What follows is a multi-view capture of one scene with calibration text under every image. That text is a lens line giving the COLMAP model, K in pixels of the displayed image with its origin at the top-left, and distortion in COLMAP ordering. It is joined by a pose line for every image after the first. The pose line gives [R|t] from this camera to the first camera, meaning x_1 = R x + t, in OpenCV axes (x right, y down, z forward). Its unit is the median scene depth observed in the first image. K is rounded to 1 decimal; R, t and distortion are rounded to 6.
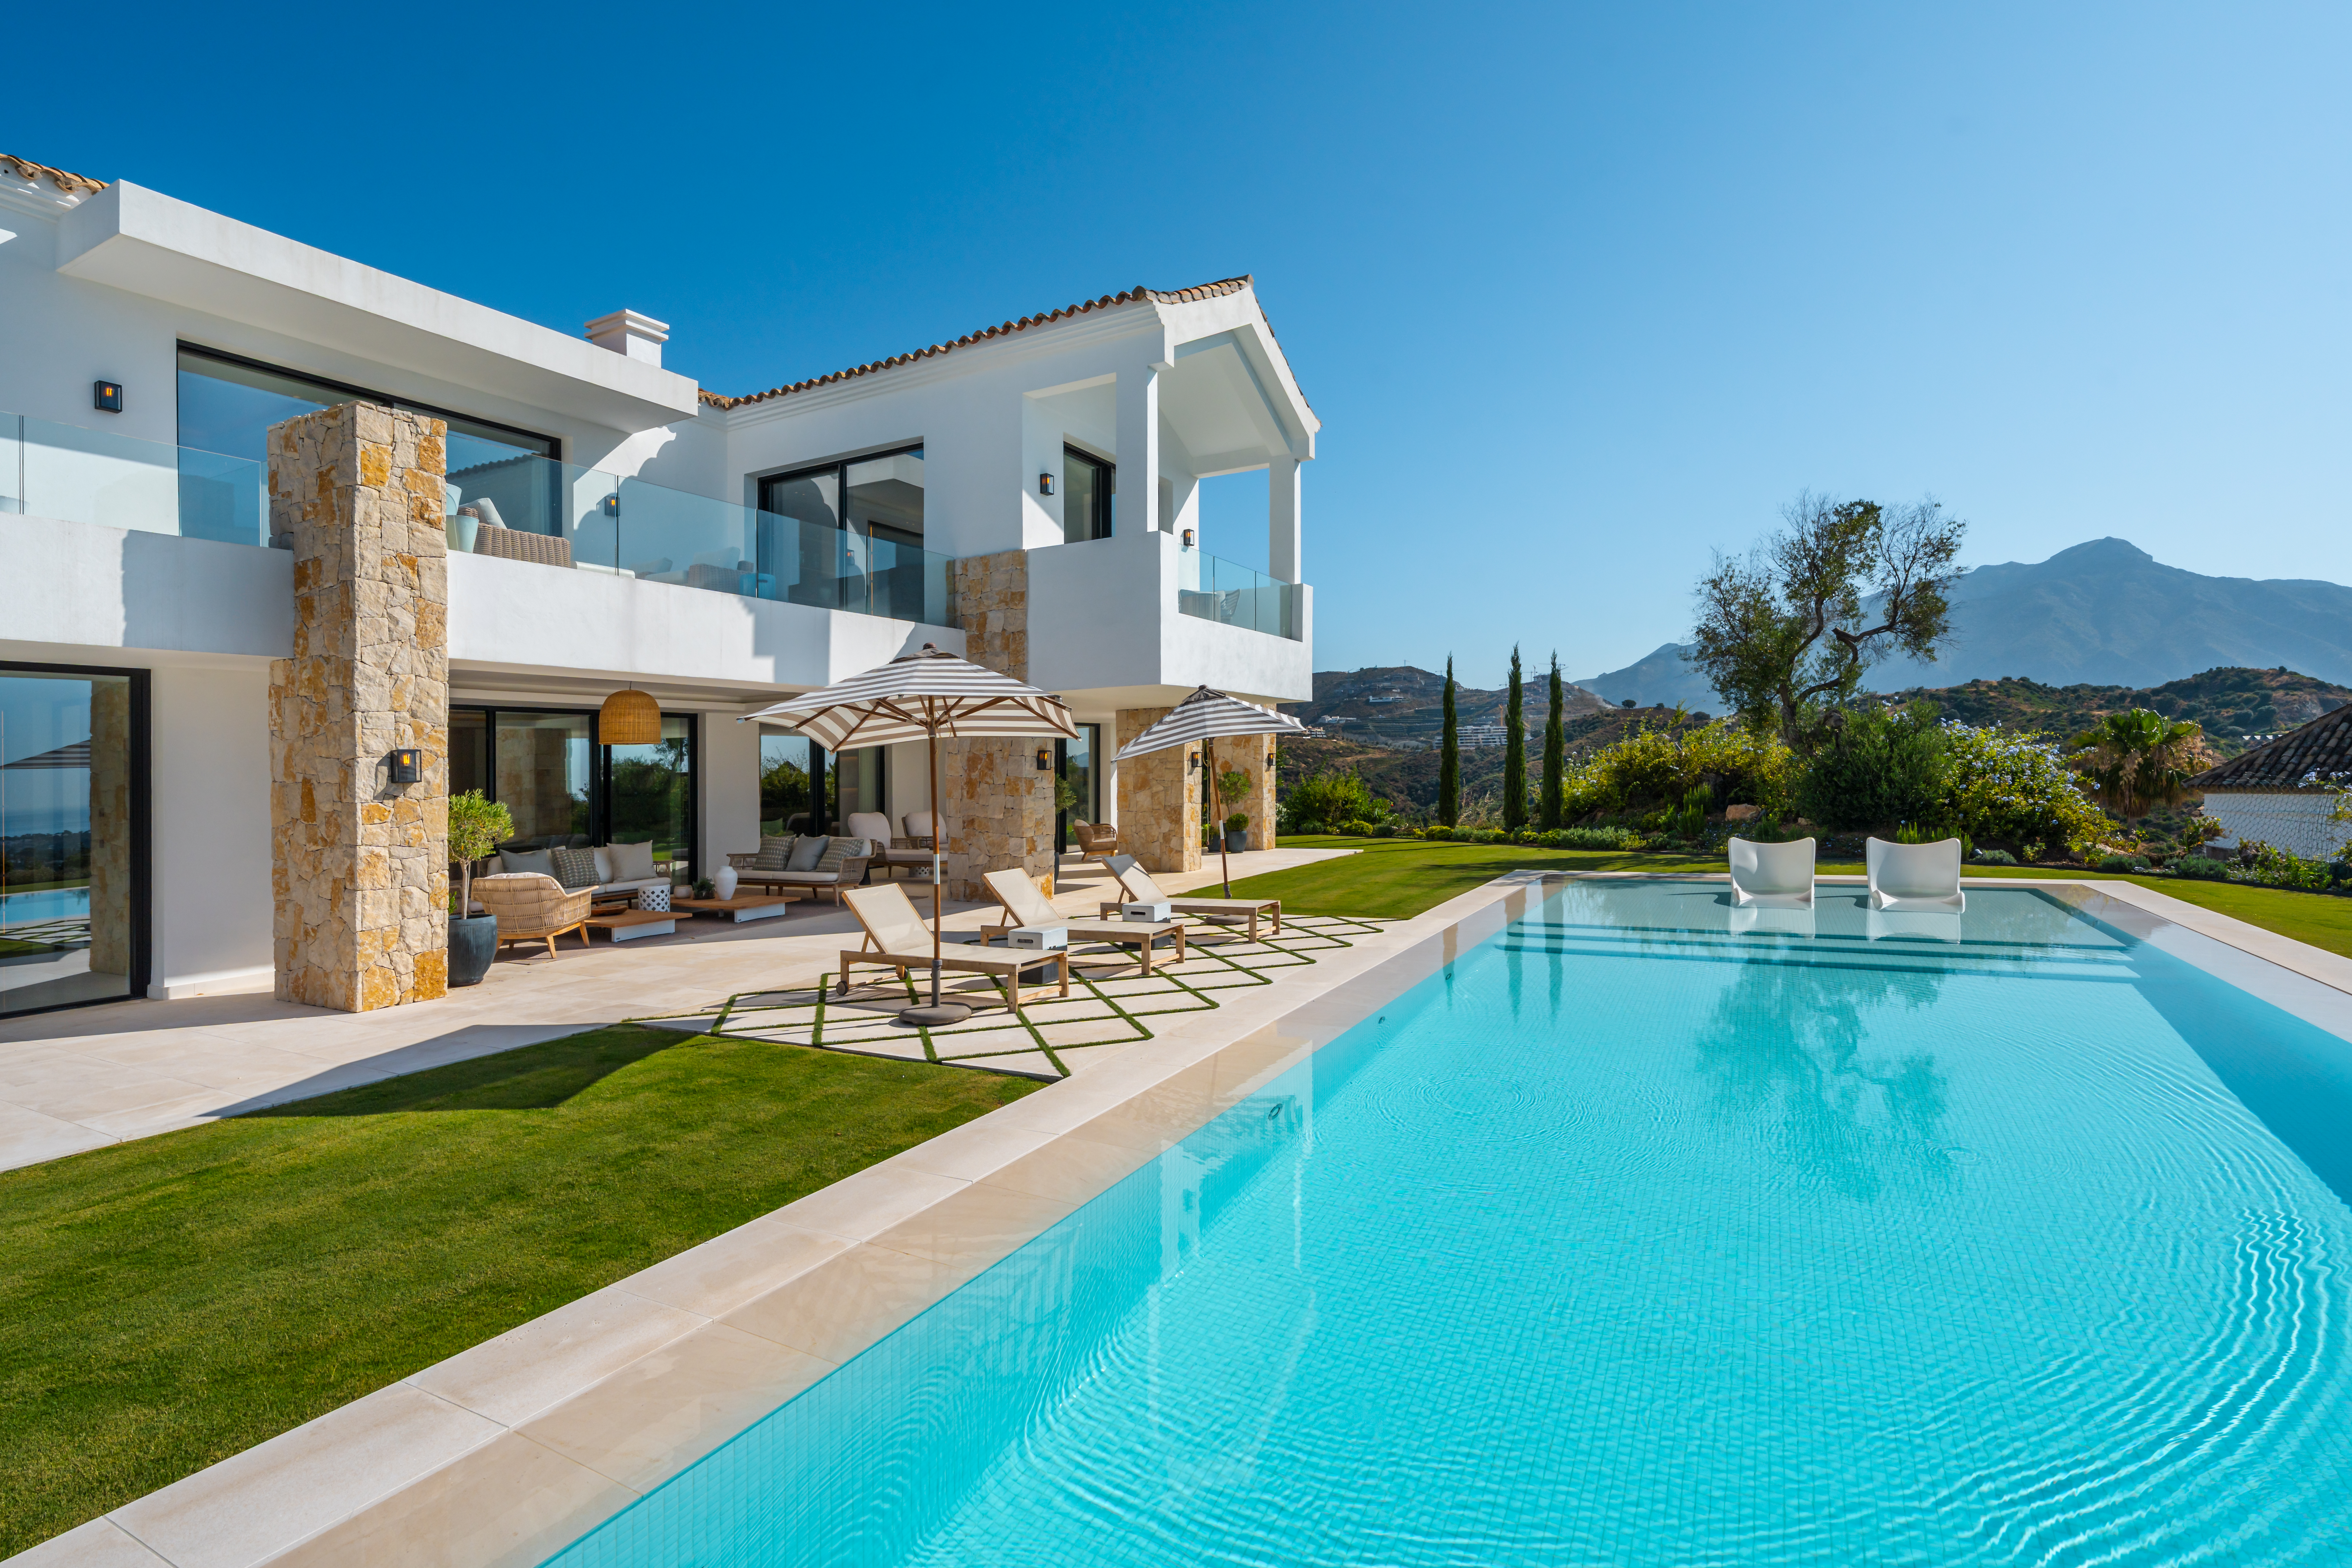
lens RADIAL K [[1104.0, 0, 1174.9], [0, 1104.0, 774.4], [0, 0, 1]] dist [-0.003413, -0.000652]
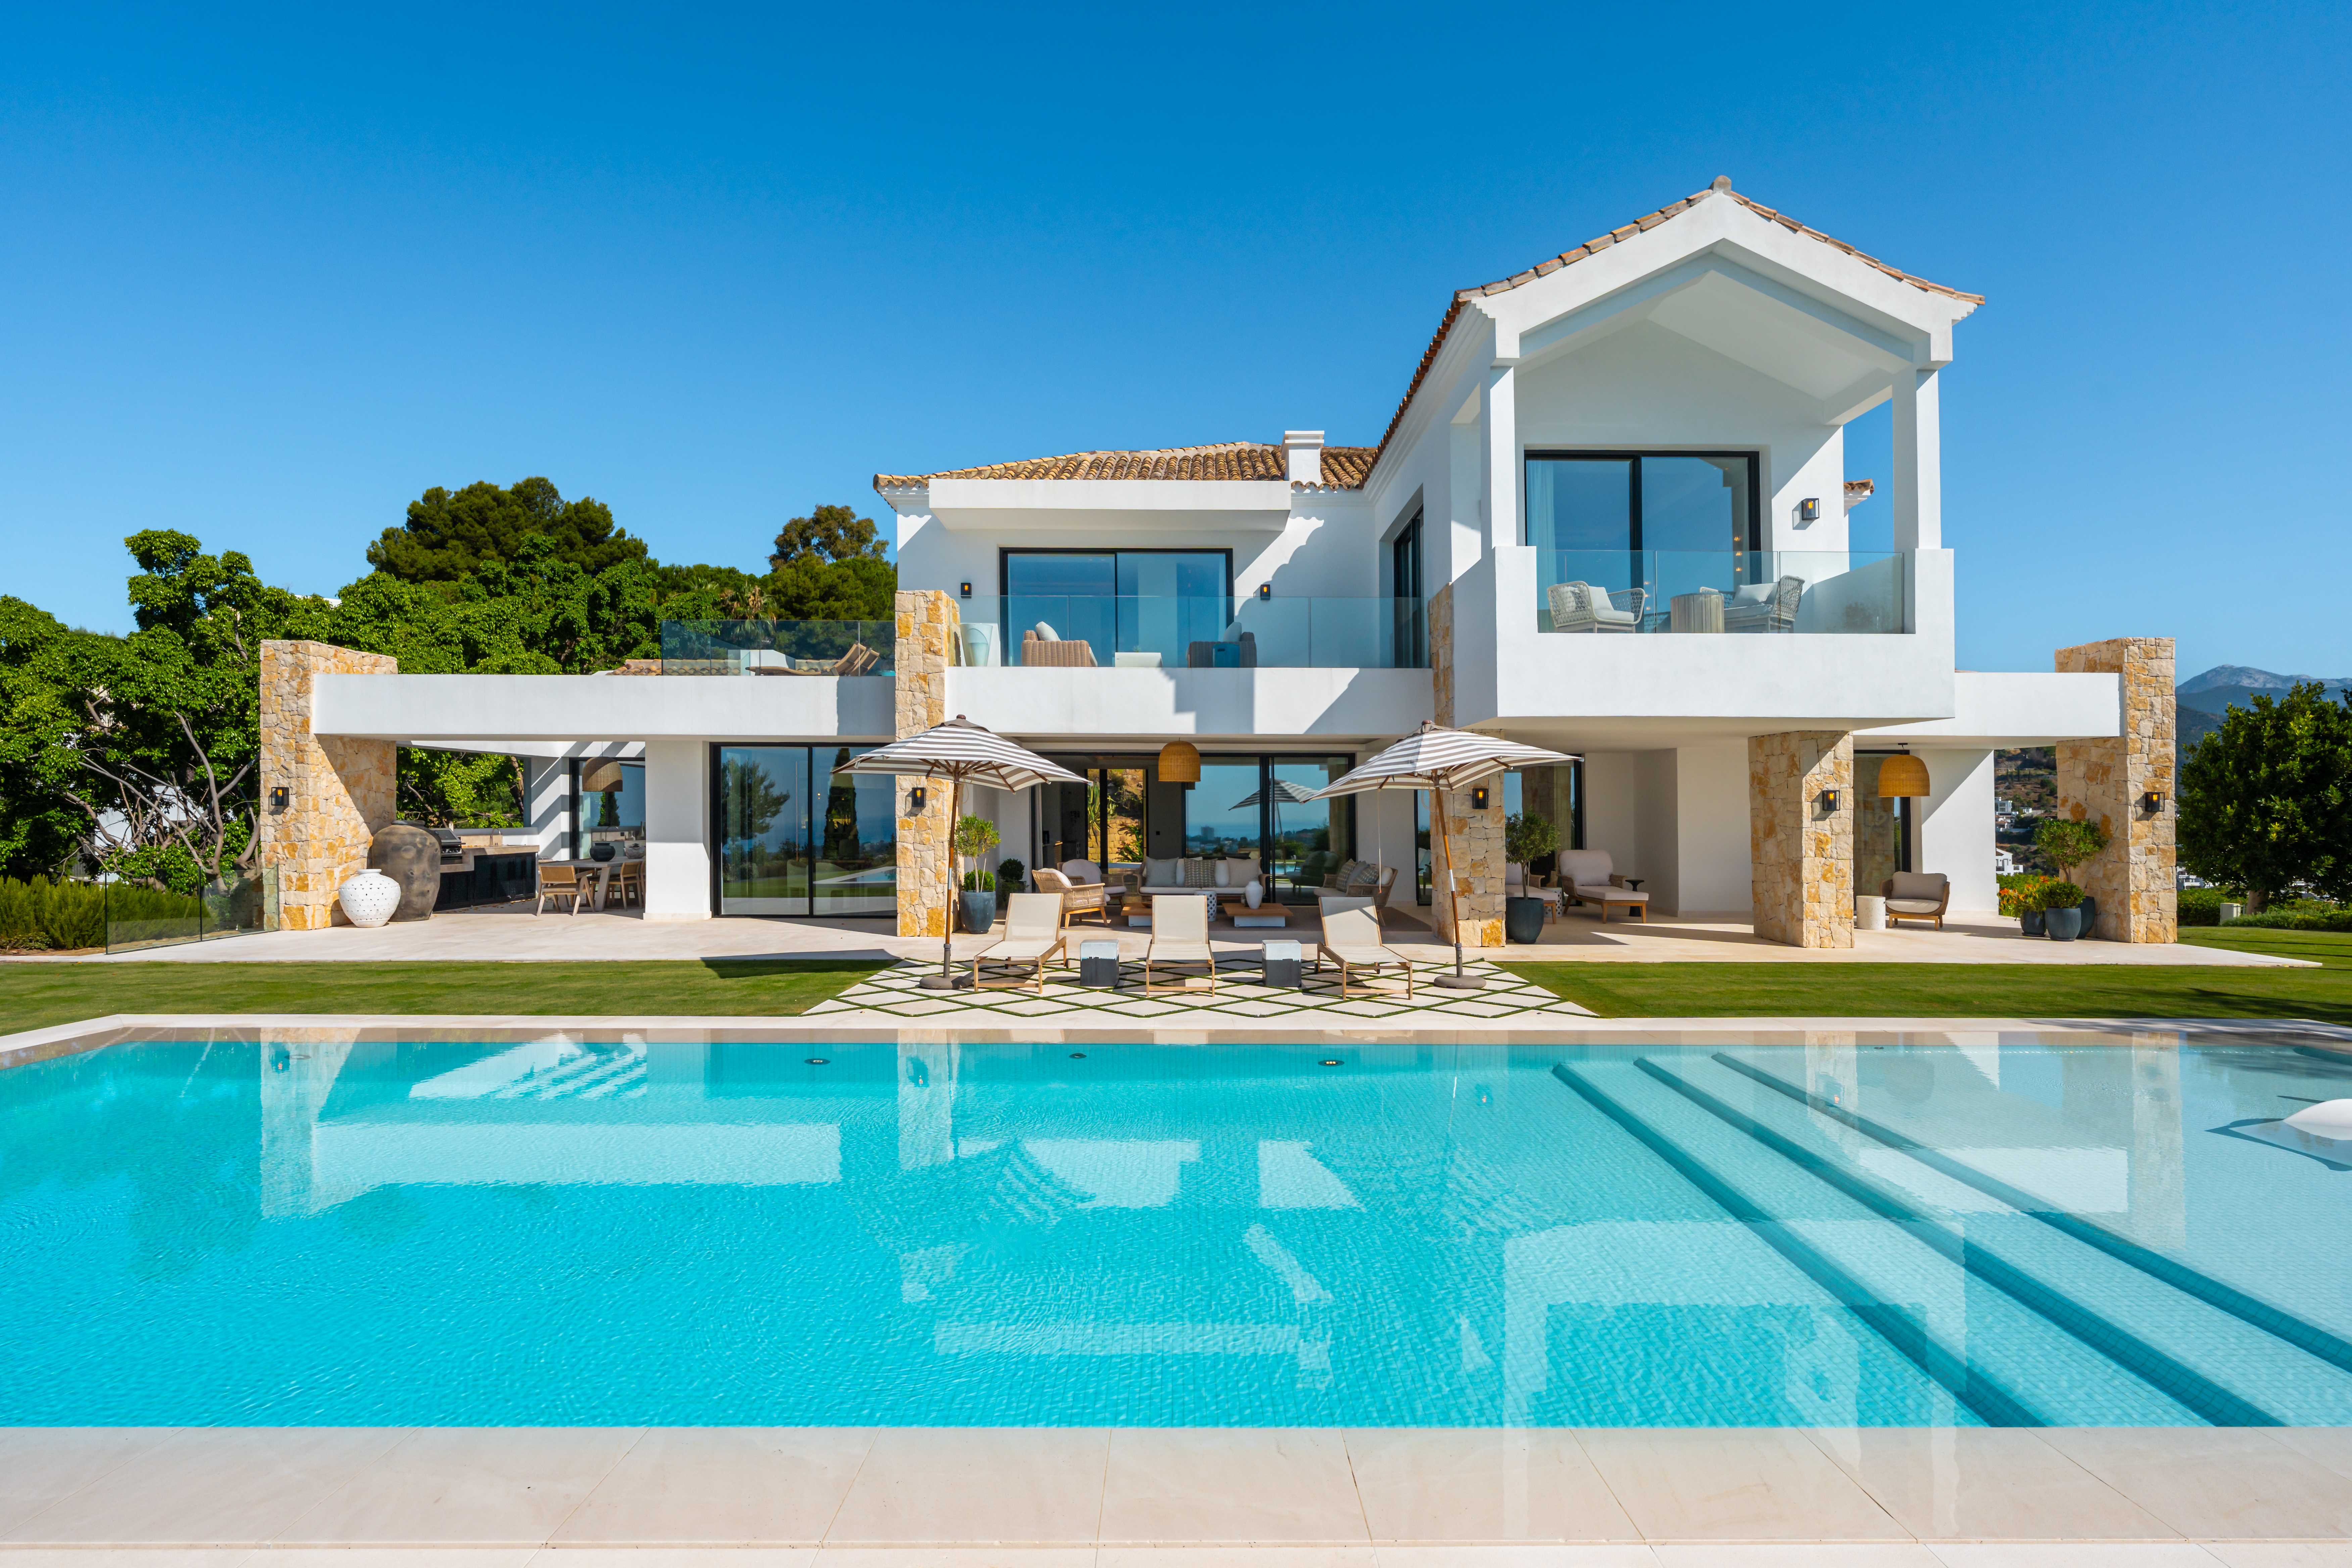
lens RADIAL K [[1153.2, 0, 1180.3], [0, 1153.2, 783.1], [0, 0, 1]] dist [0.002480, 0.000559]
pose [[0.471690, 0.006994, -0.881737, 0.651412], [-0.018311, 0.999831, -0.001864, -0.020214], [0.881574, 0.017025, 0.471739, 0.310041]]
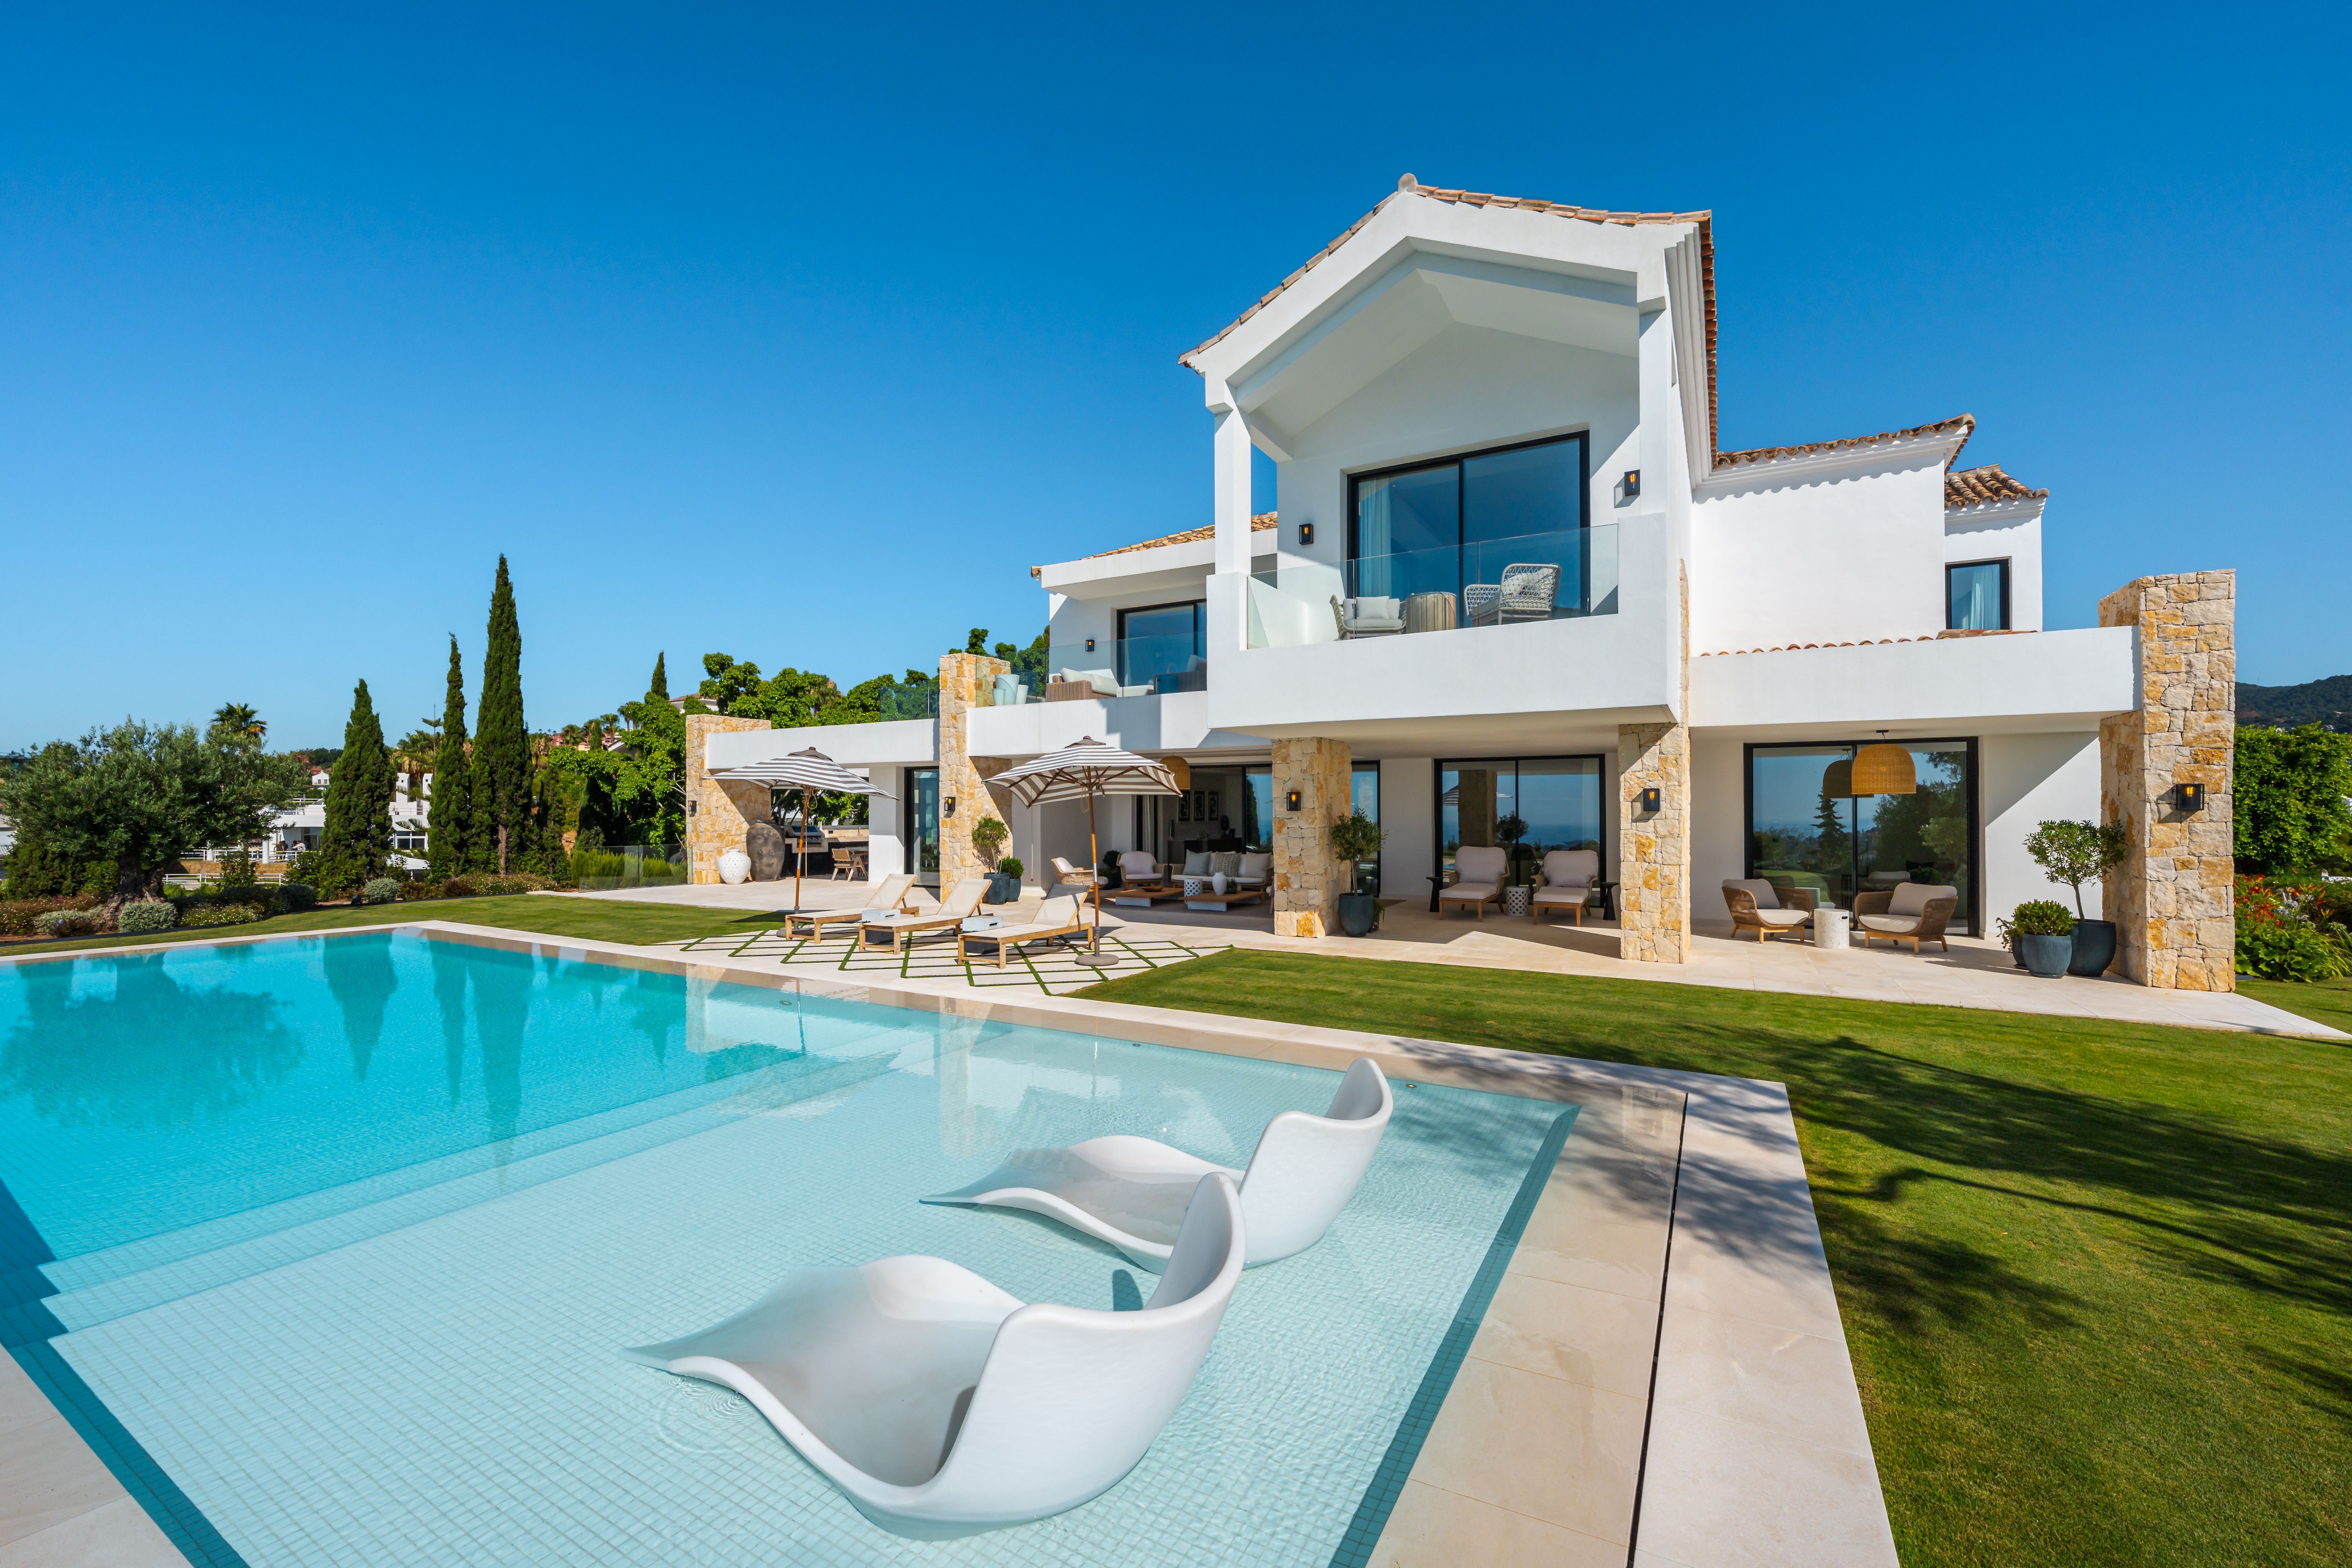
lens RADIAL K [[936.0, 0, 1177.1], [0, 936.0, 797.6], [0, 0, 1]] dist [0.000487, -0.000130]
pose [[-0.032005, 0.012142, -0.999414, 0.785481], [-0.001240, 0.999925, 0.012188, -0.027753], [0.999487, 0.001630, -0.031987, 0.924074]]
